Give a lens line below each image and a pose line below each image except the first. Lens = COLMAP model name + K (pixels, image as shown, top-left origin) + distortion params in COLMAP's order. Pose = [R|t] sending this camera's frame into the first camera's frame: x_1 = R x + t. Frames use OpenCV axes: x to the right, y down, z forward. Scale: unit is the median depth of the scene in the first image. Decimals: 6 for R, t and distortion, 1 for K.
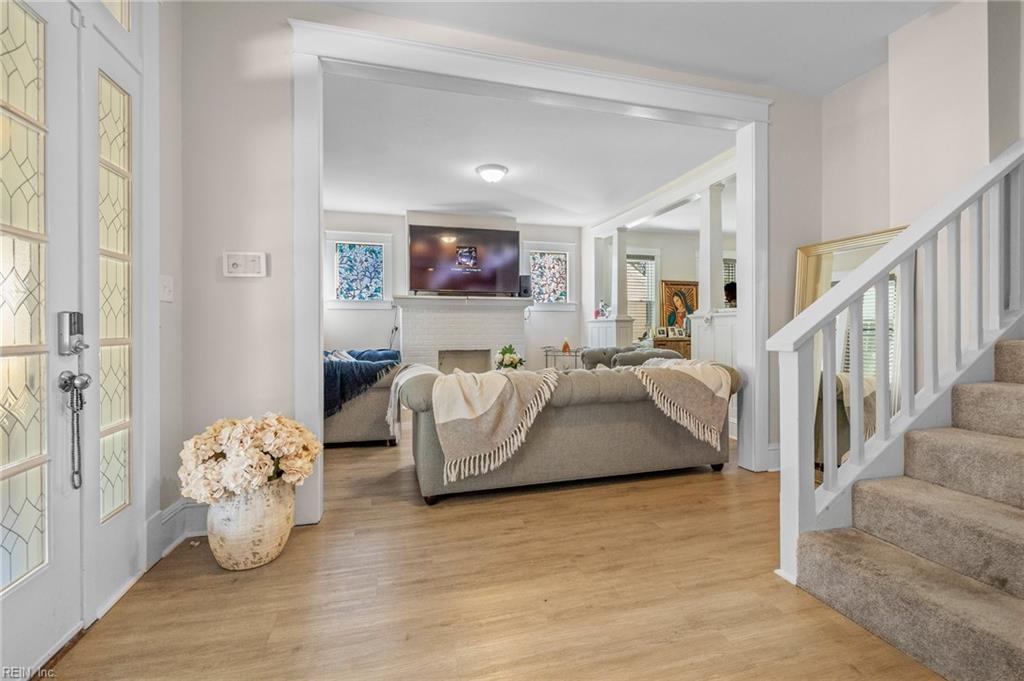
lens RADIAL K [[448.2, 0, 514.2], [0, 448.2, 334.5], [0, 0, 1]] dist [0.002840, -0.000307]
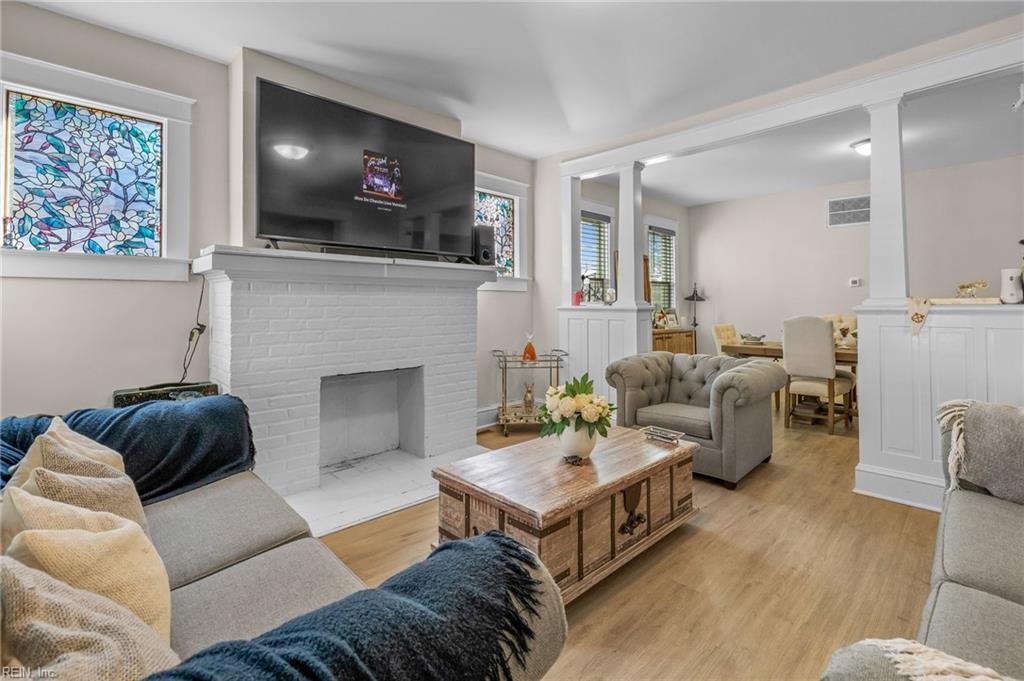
lens RADIAL K [[462.6, 0, 510.6], [0, 462.6, 295.2], [0, 0, 1]] dist [-0.010248, 0.000803]
pose [[0.881225, 0.012559, 0.472530, -0.212894], [0.002504, 0.999509, -0.031235, -0.030013], [-0.472690, 0.028708, 0.880761, 0.495320]]
